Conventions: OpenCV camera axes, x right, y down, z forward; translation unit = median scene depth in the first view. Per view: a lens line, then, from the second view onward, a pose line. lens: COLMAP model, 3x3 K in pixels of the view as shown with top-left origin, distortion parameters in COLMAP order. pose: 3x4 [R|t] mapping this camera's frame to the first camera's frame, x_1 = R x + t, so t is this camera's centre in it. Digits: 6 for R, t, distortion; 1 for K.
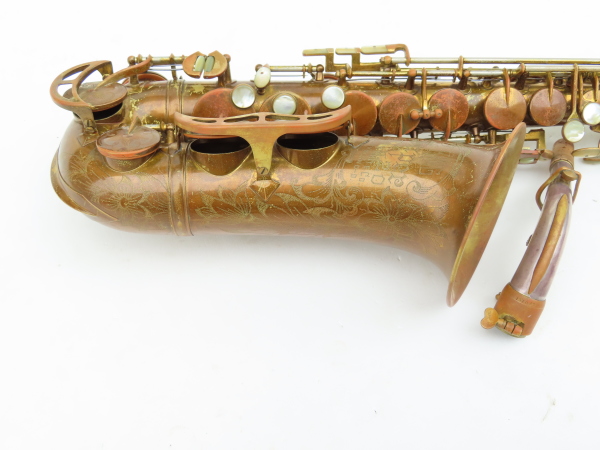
lens RADIAL K [[621.3, 0, 300.0], [0, 621.3, 225.0], [0, 0, 1]] dist [-0.017919, -0.029417]
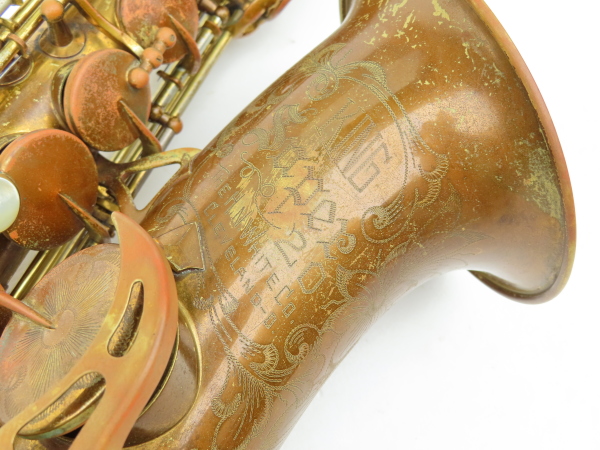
lens RADIAL K [[737.3, 0, 300.0], [0, 737.3, 225.0], [0, 0, 1]] dist [-0.027528, -0.019924]
pose [[0.506279, -0.790981, 0.343556, -0.015568], [0.659874, 0.611812, 0.436179, -0.270574], [-0.555201, 0.005875, 0.831696, 0.523277]]
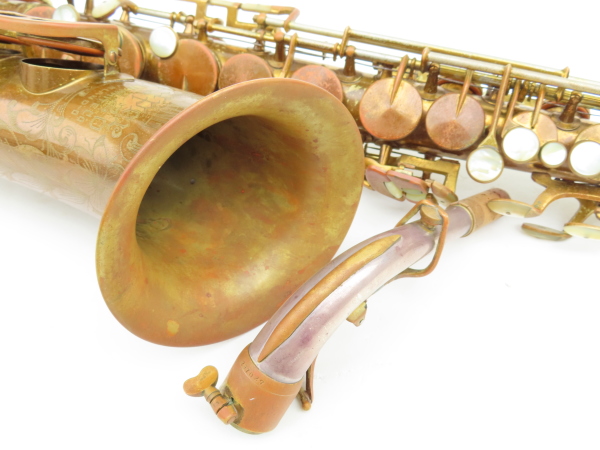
lens RADIAL K [[572.5, 0, 300.0], [0, 572.5, 225.0], [0, 0, 1]] dist [-0.030597, -0.002818]
pose [[0.916412, 0.267887, -0.297365, 0.481714], [-0.303822, 0.949267, -0.081143, 0.015763], [0.260542, 0.164706, 0.951310, 0.410863]]
